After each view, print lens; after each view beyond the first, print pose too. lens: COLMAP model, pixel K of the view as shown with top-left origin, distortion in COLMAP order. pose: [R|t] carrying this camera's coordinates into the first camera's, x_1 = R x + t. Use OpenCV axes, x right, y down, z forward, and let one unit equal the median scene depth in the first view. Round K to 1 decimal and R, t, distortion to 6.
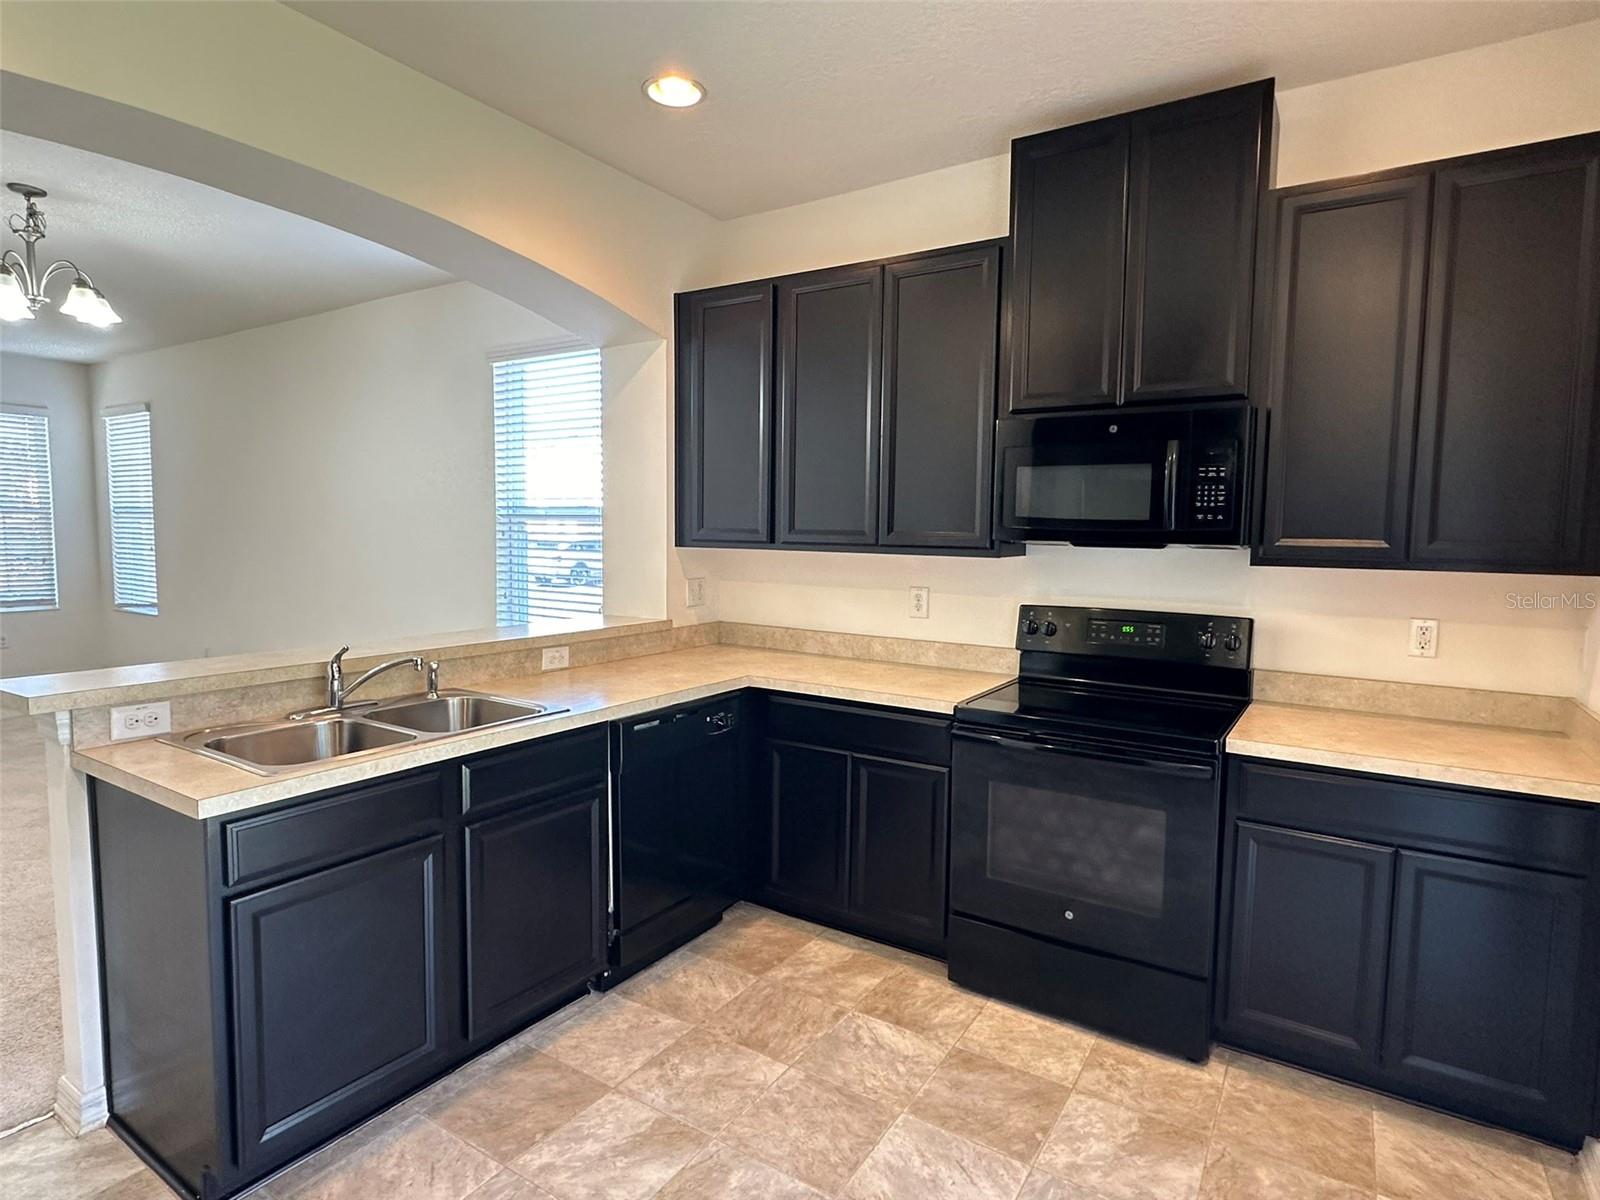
lens RADIAL K [[881.4, 0, 799.1], [0, 881.4, 598.6], [0, 0, 1]] dist [0.006975, -0.000659]
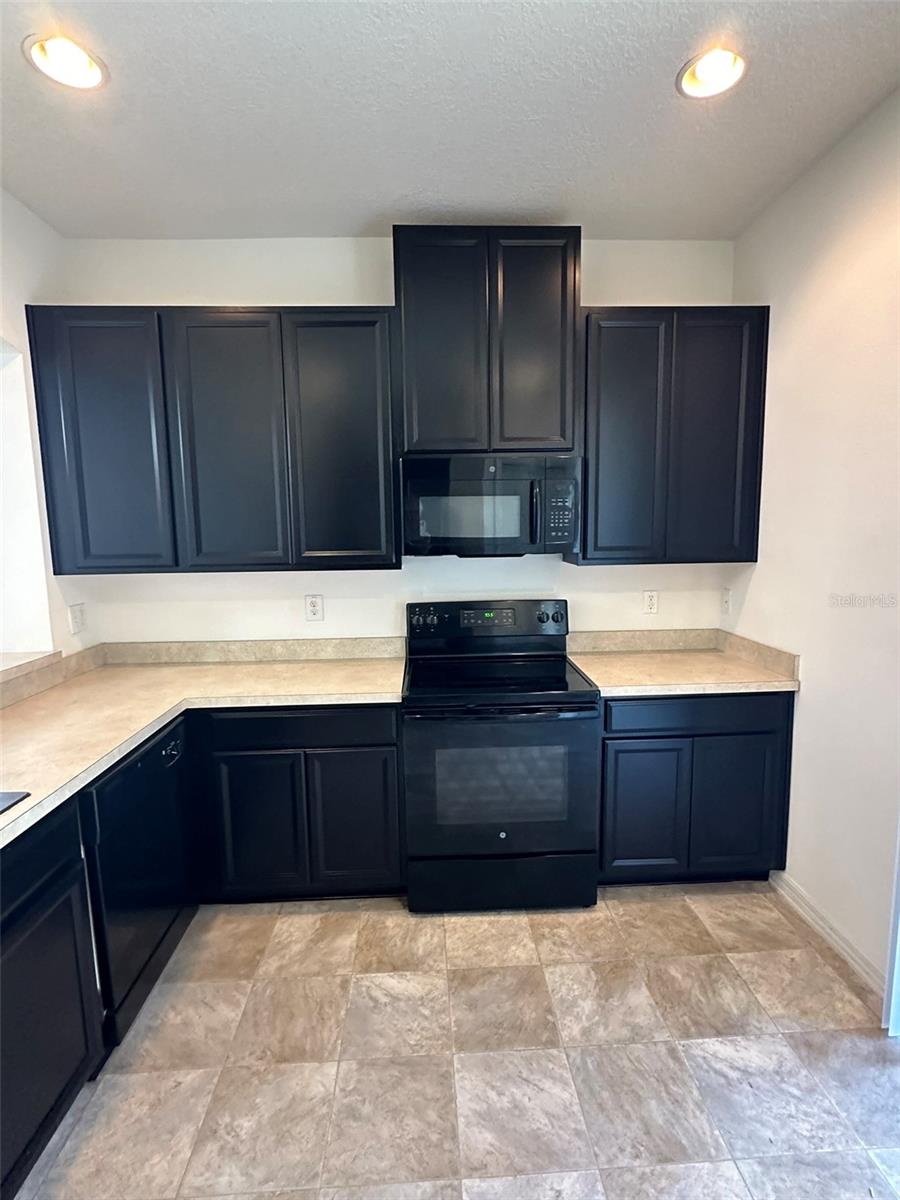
lens RADIAL K [[588.1, 0, 436.4], [0, 588.1, 601.2], [0, 0, 1]] dist [-0.000799, 0.001228]
pose [[0.810558, -0.100985, 0.576886, -0.237807], [0.074162, 0.994791, 0.069937, -0.060434], [-0.580944, -0.013904, 0.813825, 0.313804]]
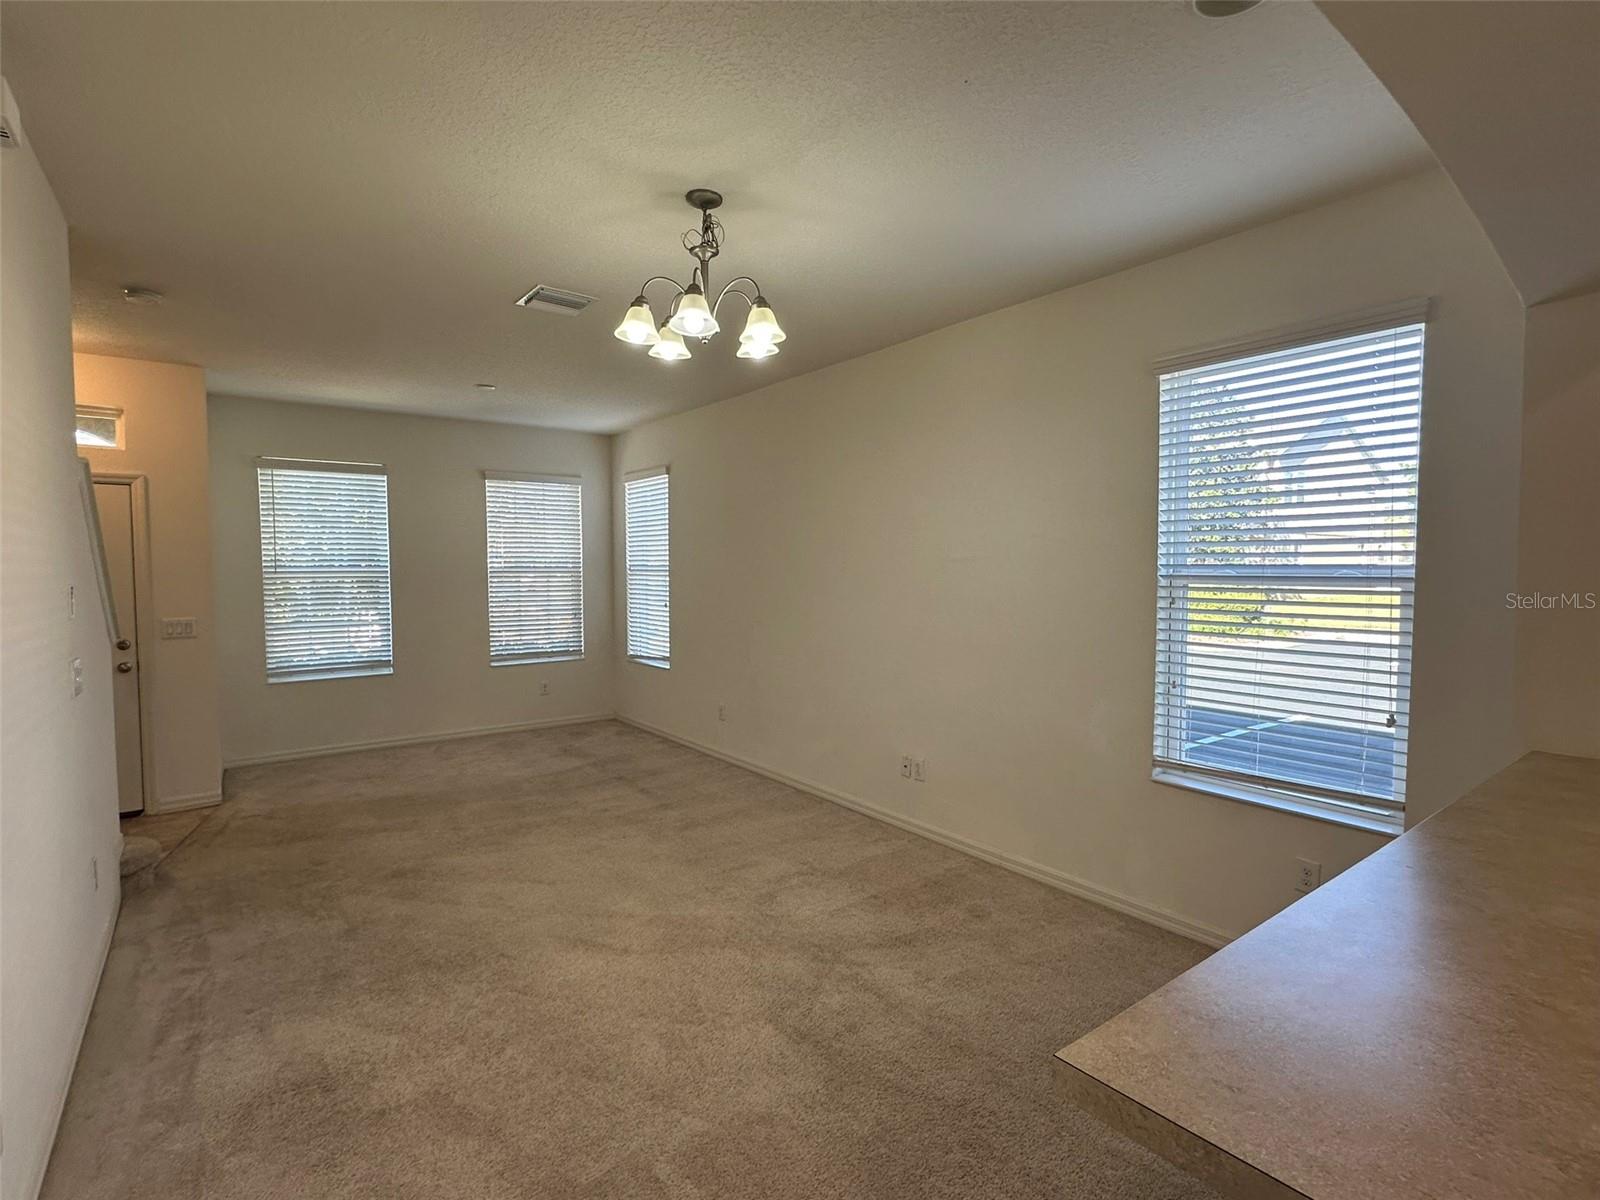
lens RADIAL K [[784.2, 0, 794.5], [0, 784.2, 592.7], [0, 0, 1]] dist [-0.000799, 0.001228]
pose [[0.941083, -0.004006, -0.338153, -0.725503], [-0.010746, 0.999071, -0.041742, -0.088048], [0.338006, 0.042916, 0.940165, 0.477744]]
